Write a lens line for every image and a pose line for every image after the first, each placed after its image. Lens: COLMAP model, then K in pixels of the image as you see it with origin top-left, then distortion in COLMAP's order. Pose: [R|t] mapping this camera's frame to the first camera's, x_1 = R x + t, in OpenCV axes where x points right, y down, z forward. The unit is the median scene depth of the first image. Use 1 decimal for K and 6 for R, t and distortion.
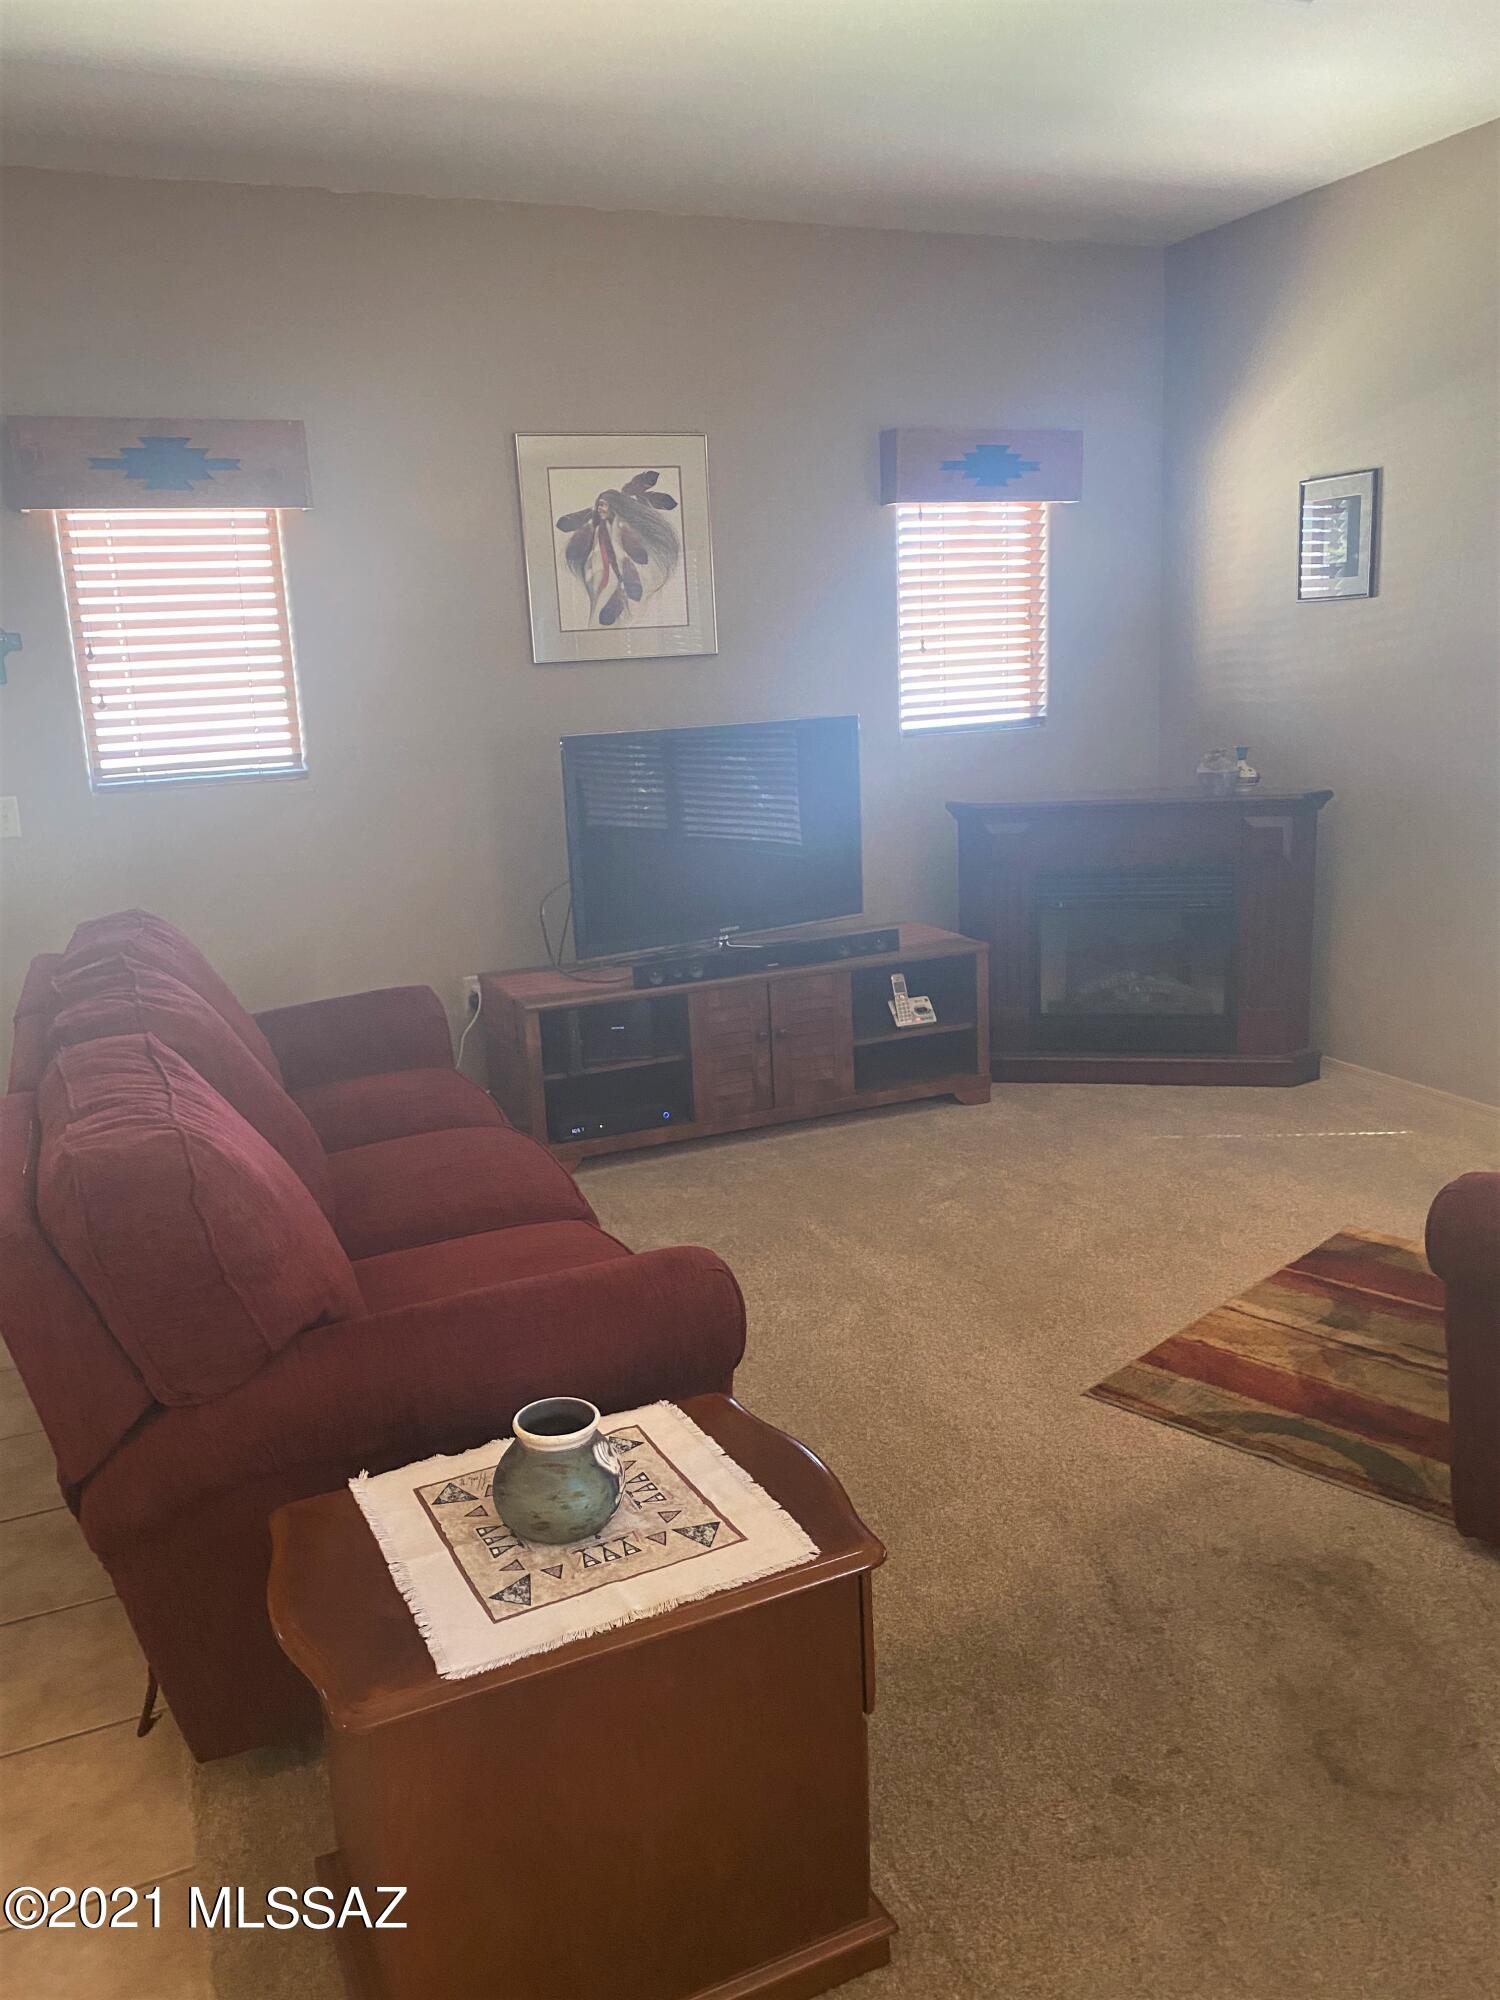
lens RADIAL K [[1529.0, 0, 759.0], [0, 1529.0, 1000.8], [0, 0, 1]] dist [0.027521, -0.037840]
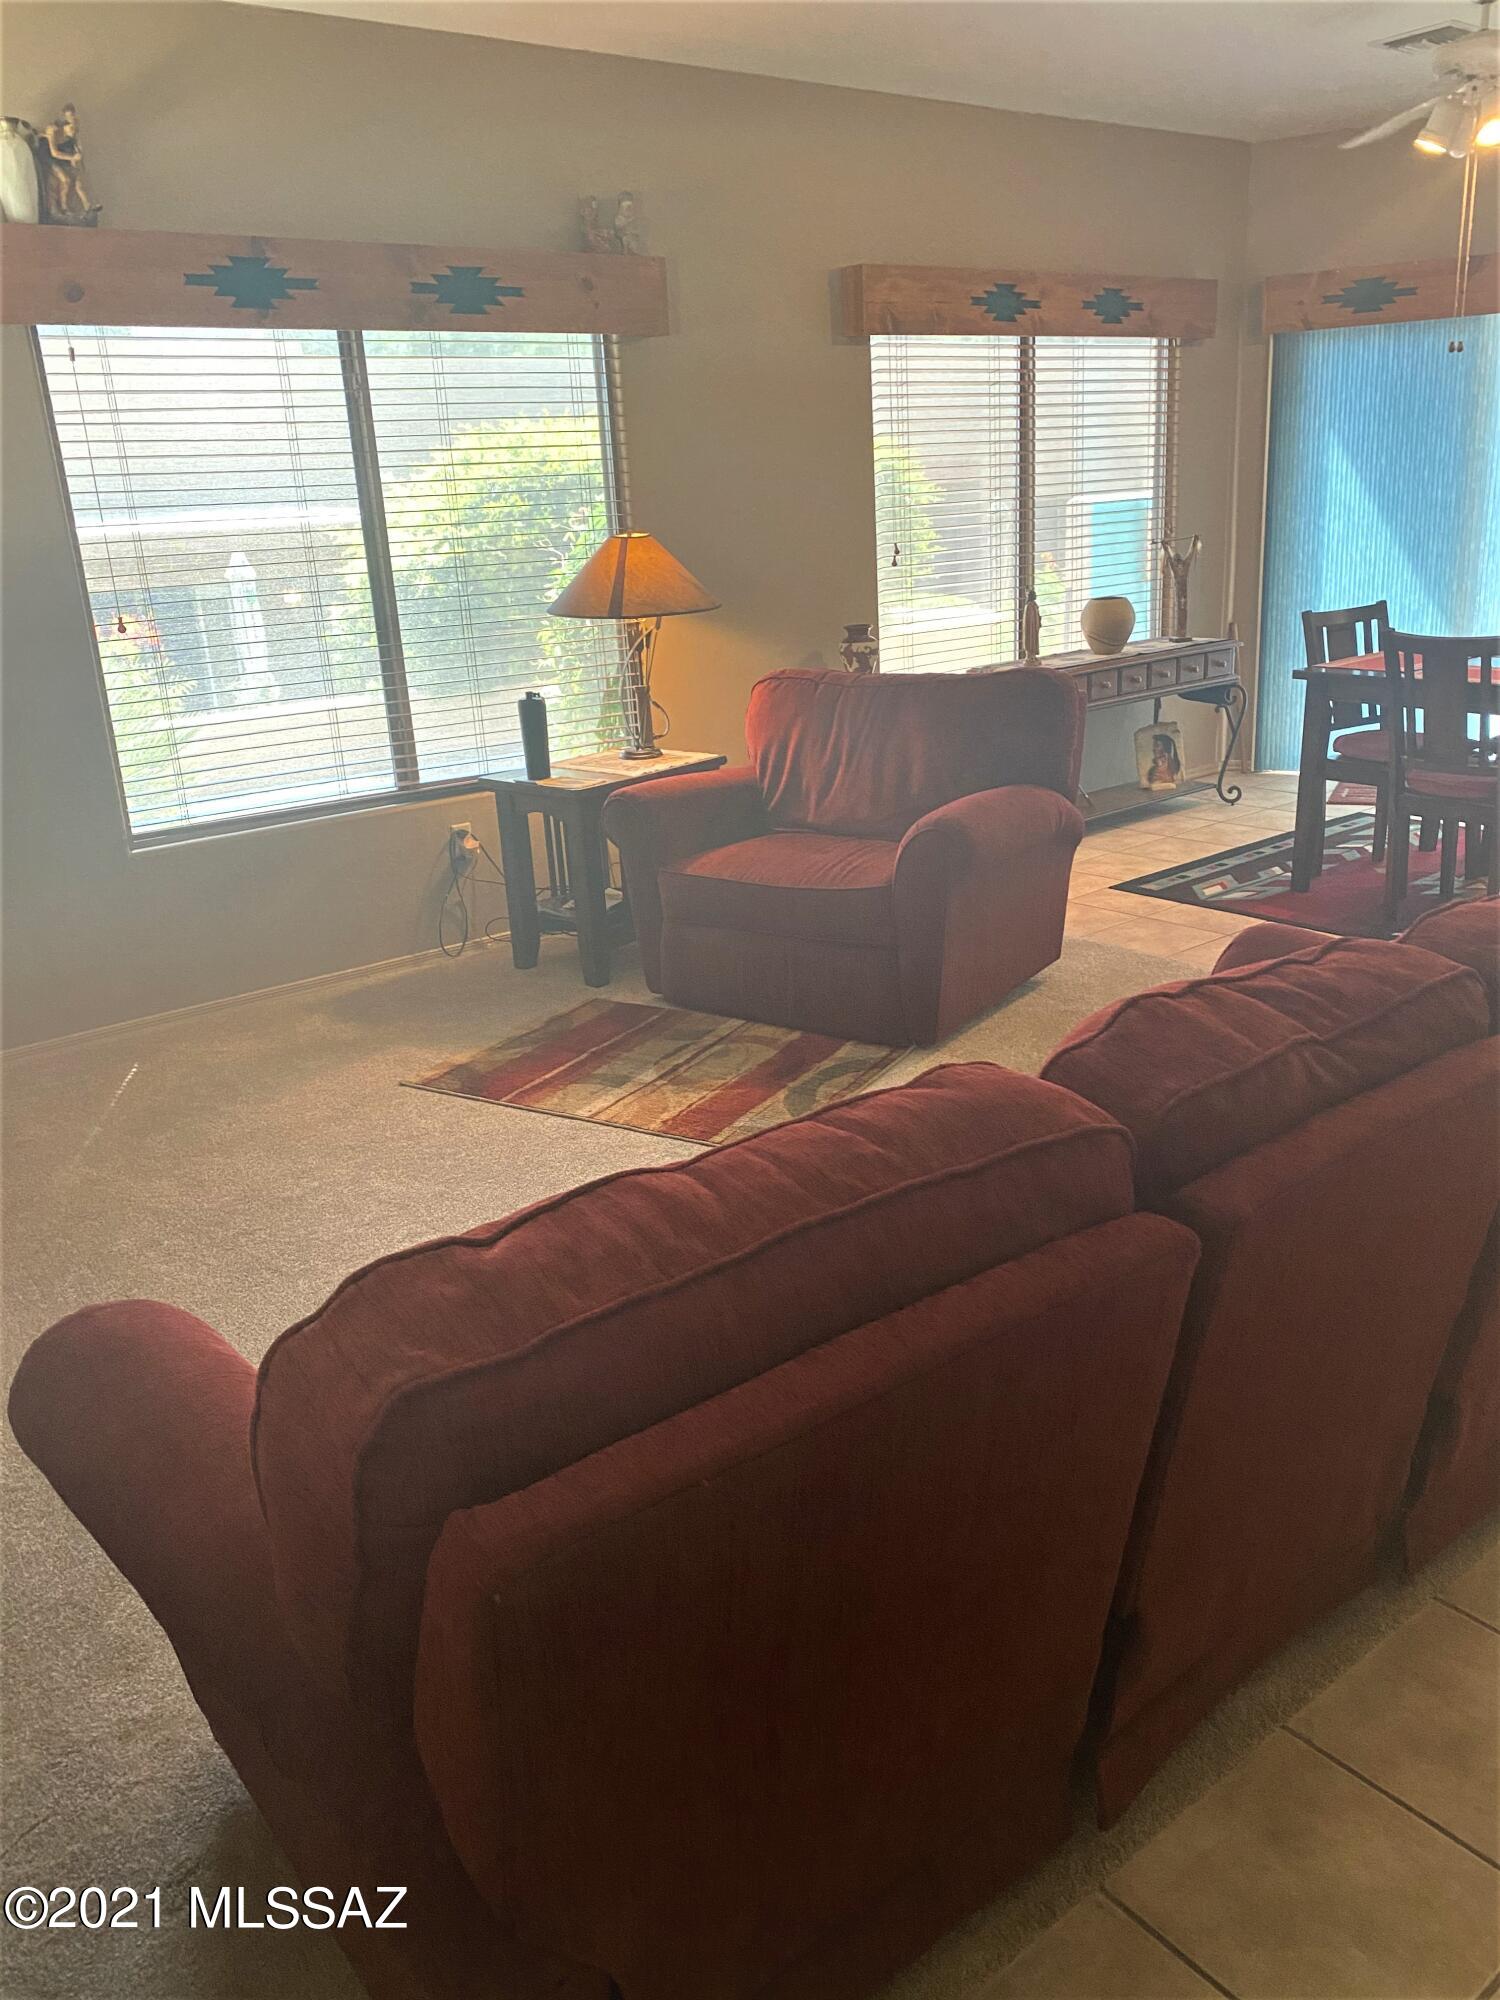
lens RADIAL K [[1529.0, 0, 765.9], [0, 1529.0, 993.9], [0, 0, 1]] dist [0.027521, -0.037840]
pose [[-0.243291, -0.244253, 0.938696, -0.574466], [0.281512, 0.908336, 0.309315, -0.144729], [-0.928203, 0.339508, -0.152230, 0.789023]]
